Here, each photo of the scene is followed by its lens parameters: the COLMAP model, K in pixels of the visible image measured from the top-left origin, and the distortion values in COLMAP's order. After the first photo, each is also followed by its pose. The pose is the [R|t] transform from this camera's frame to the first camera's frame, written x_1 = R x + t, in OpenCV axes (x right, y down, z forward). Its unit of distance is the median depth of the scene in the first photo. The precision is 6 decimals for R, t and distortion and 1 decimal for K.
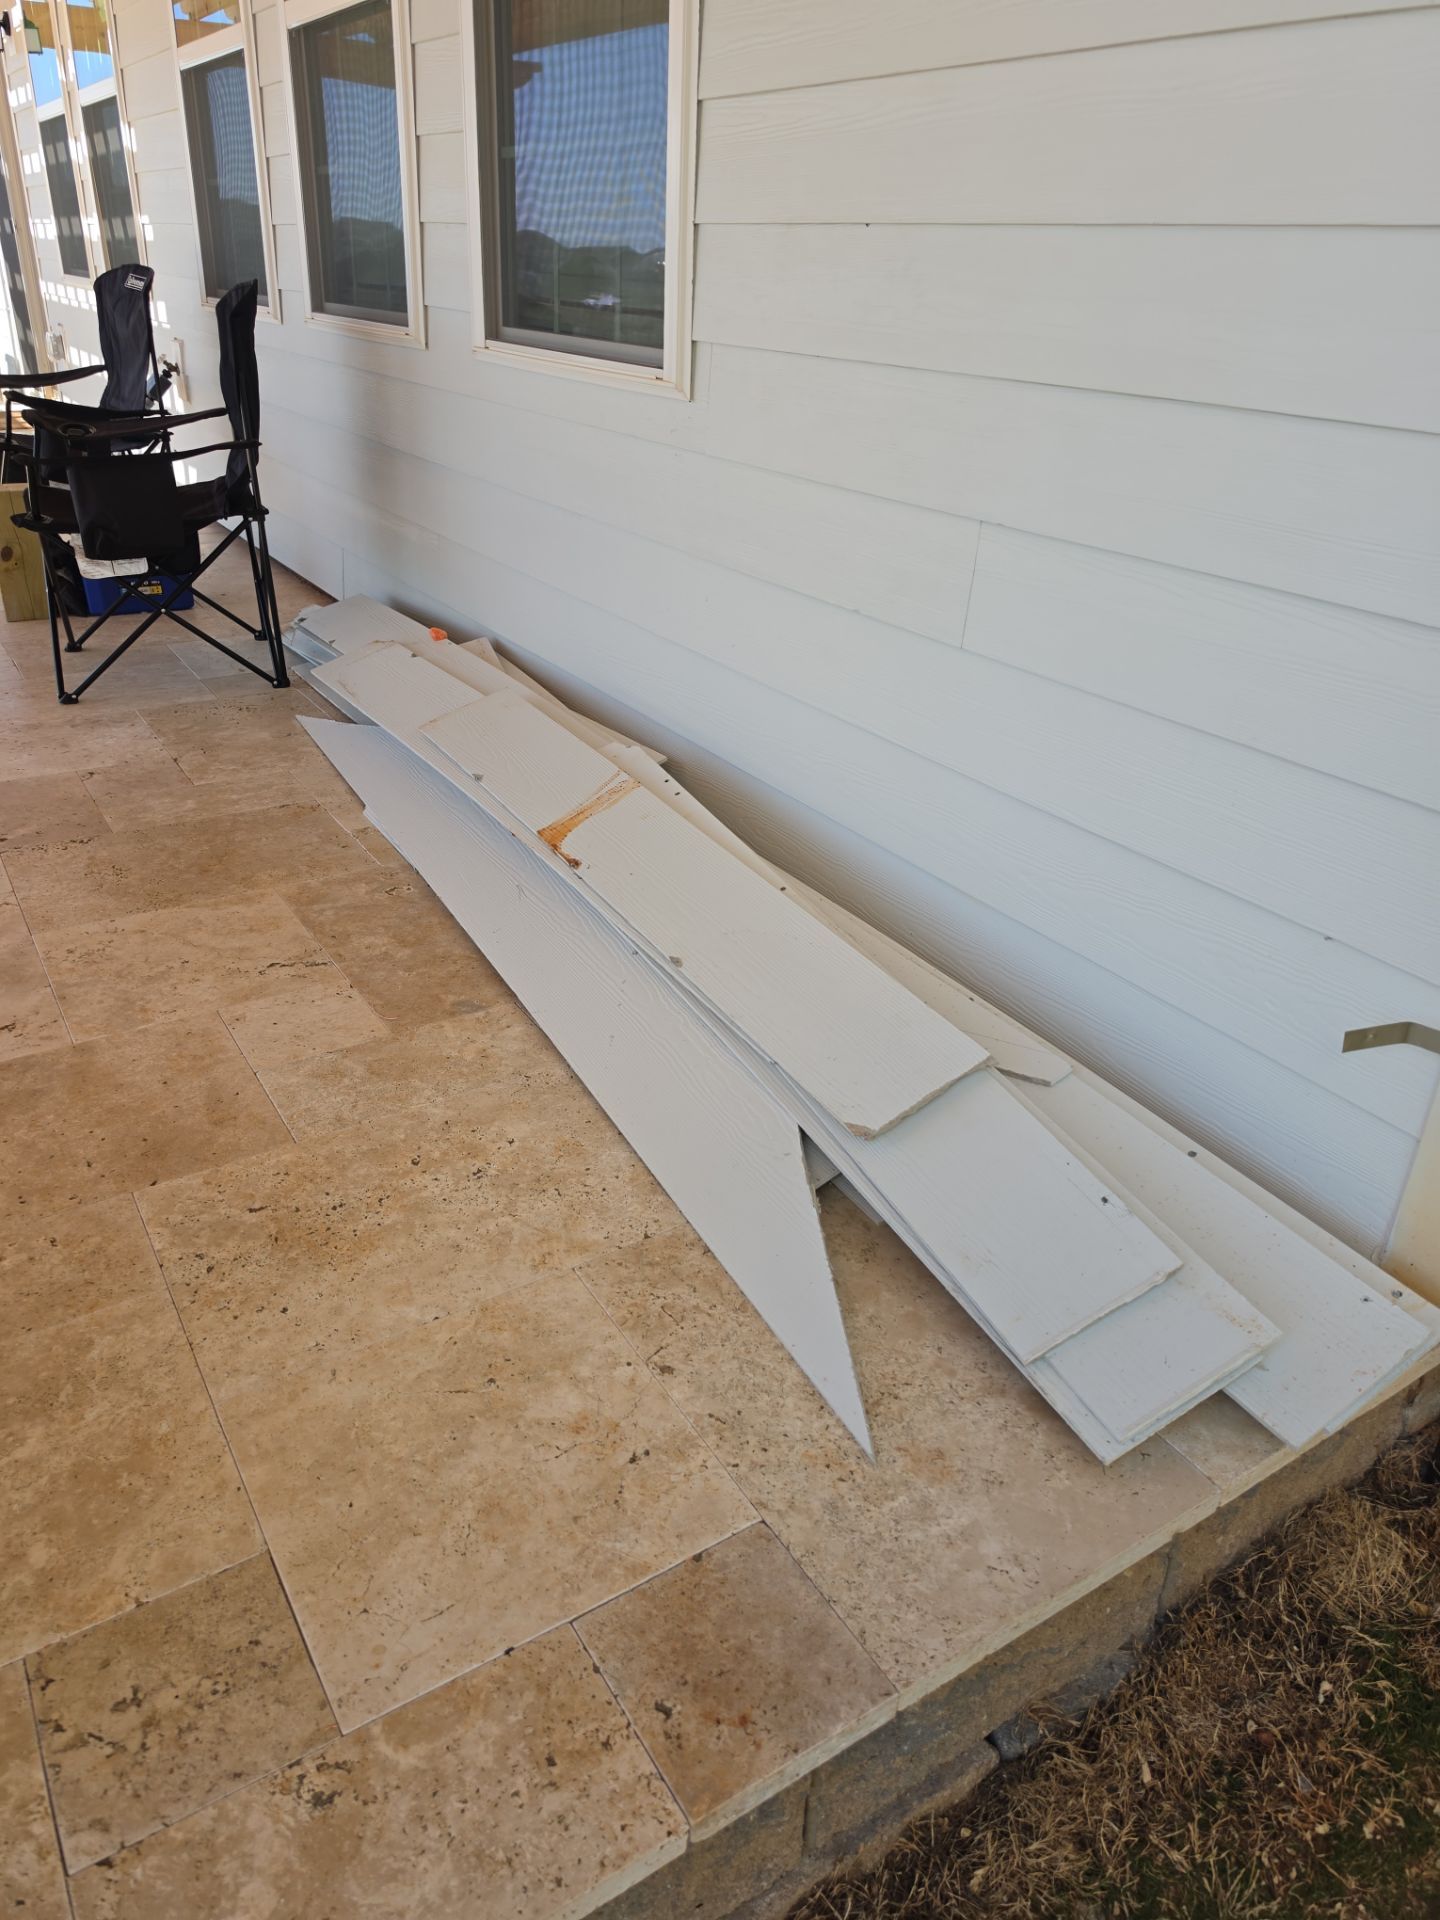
lens RADIAL K [[1376.9, 0, 726.3], [0, 1376.9, 954.0], [0, 0, 1]] dist [0.038983, -0.065231]
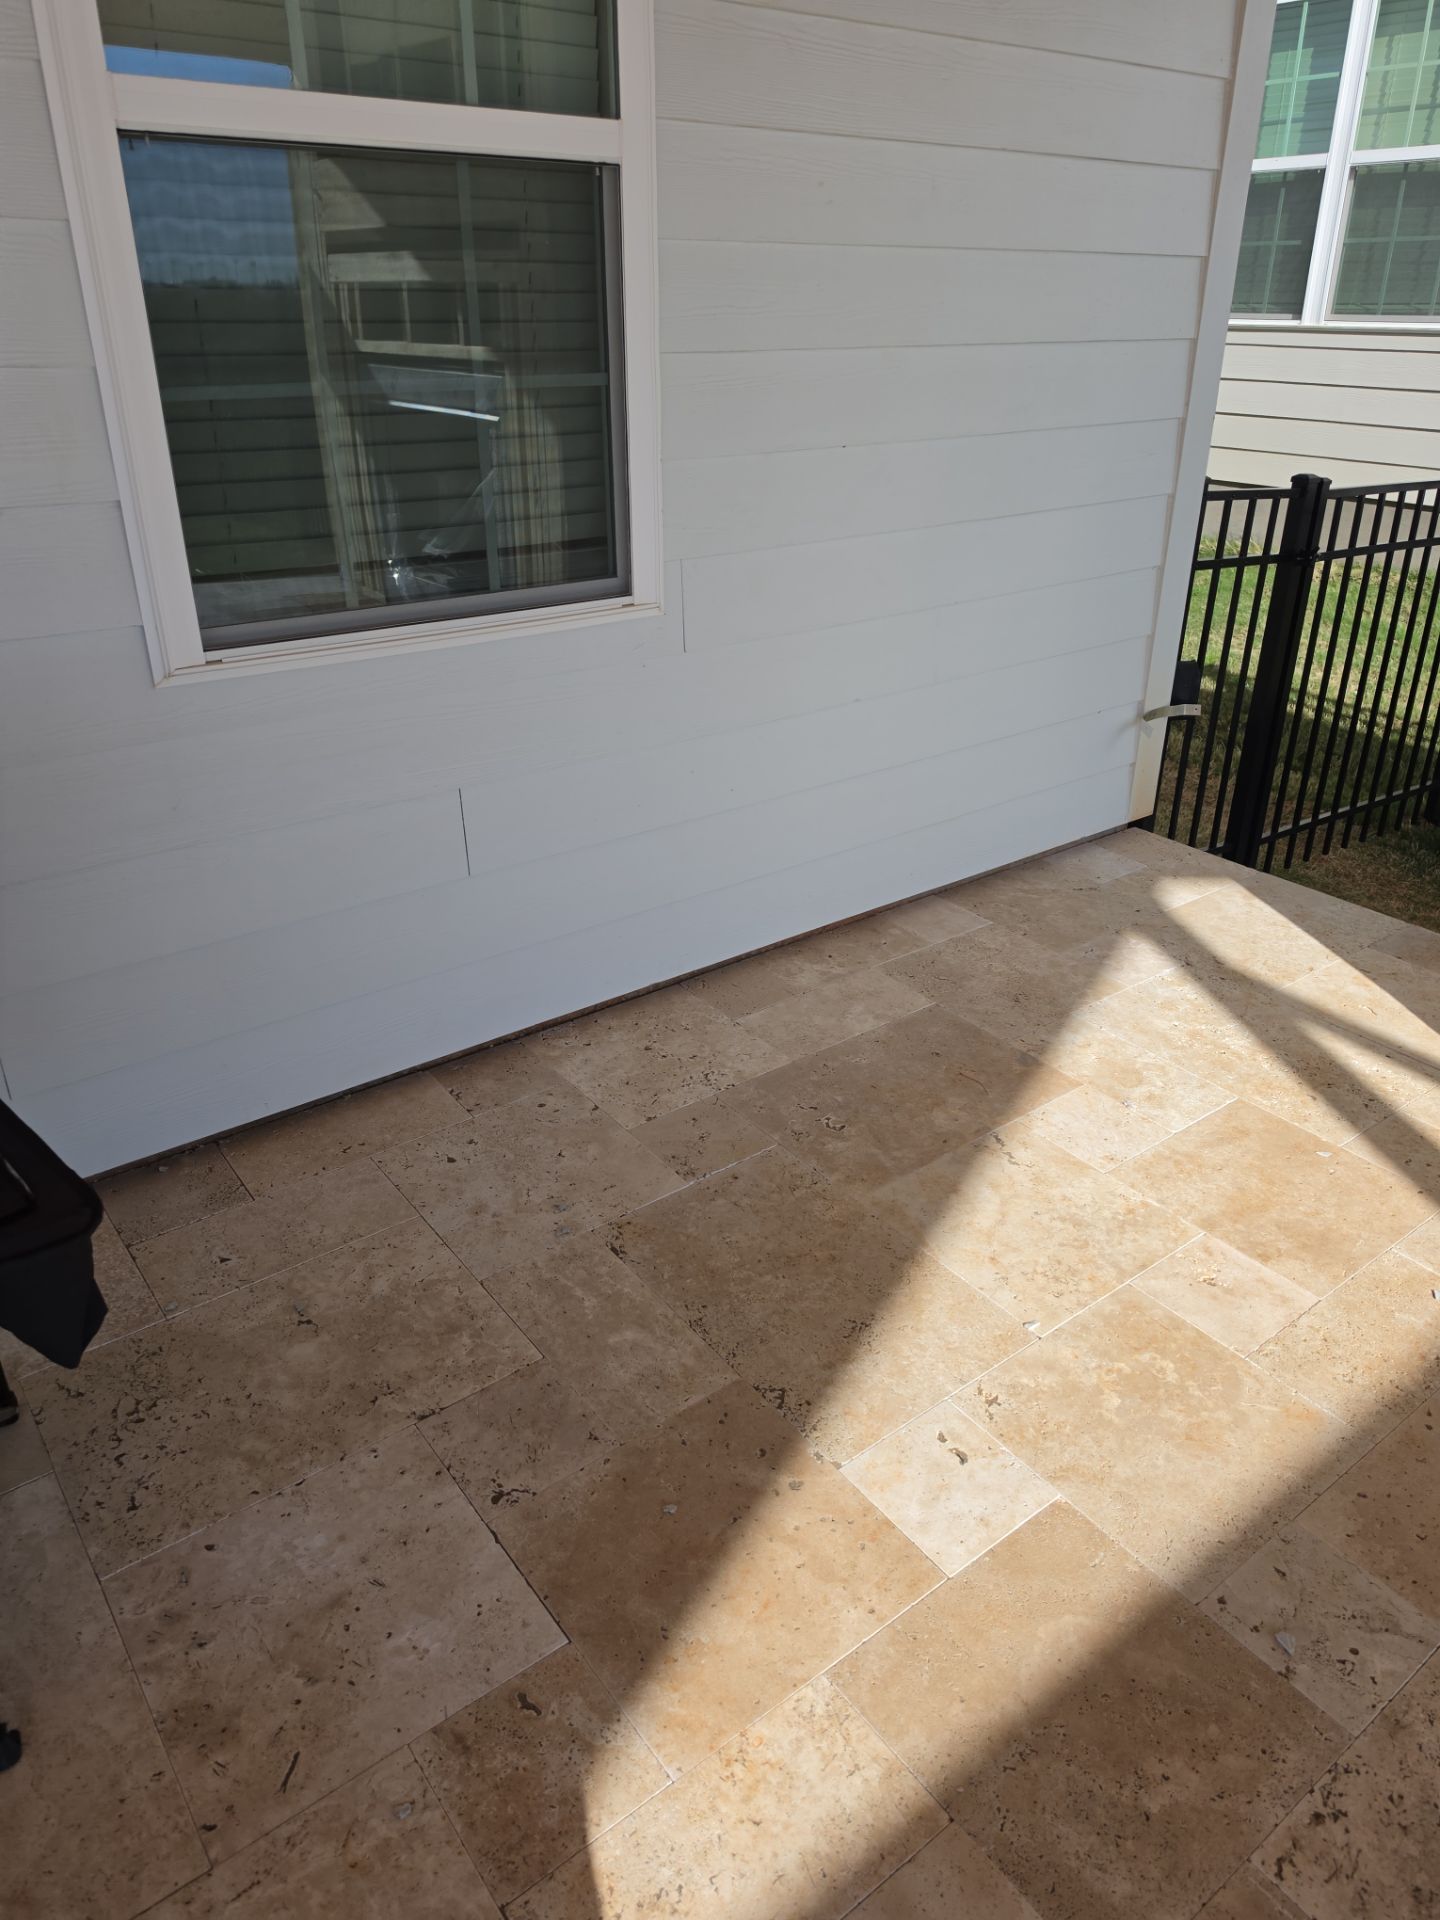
lens RADIAL K [[1376.9, 0, 715.1], [0, 1376.9, 958.4], [0, 0, 1]] dist [0.038983, -0.065231]
pose [[-0.110744, -0.470670, 0.875332, -1.126304], [0.433764, 0.769545, 0.468667, -0.694338], [-0.894195, 0.431590, 0.118937, 0.971971]]
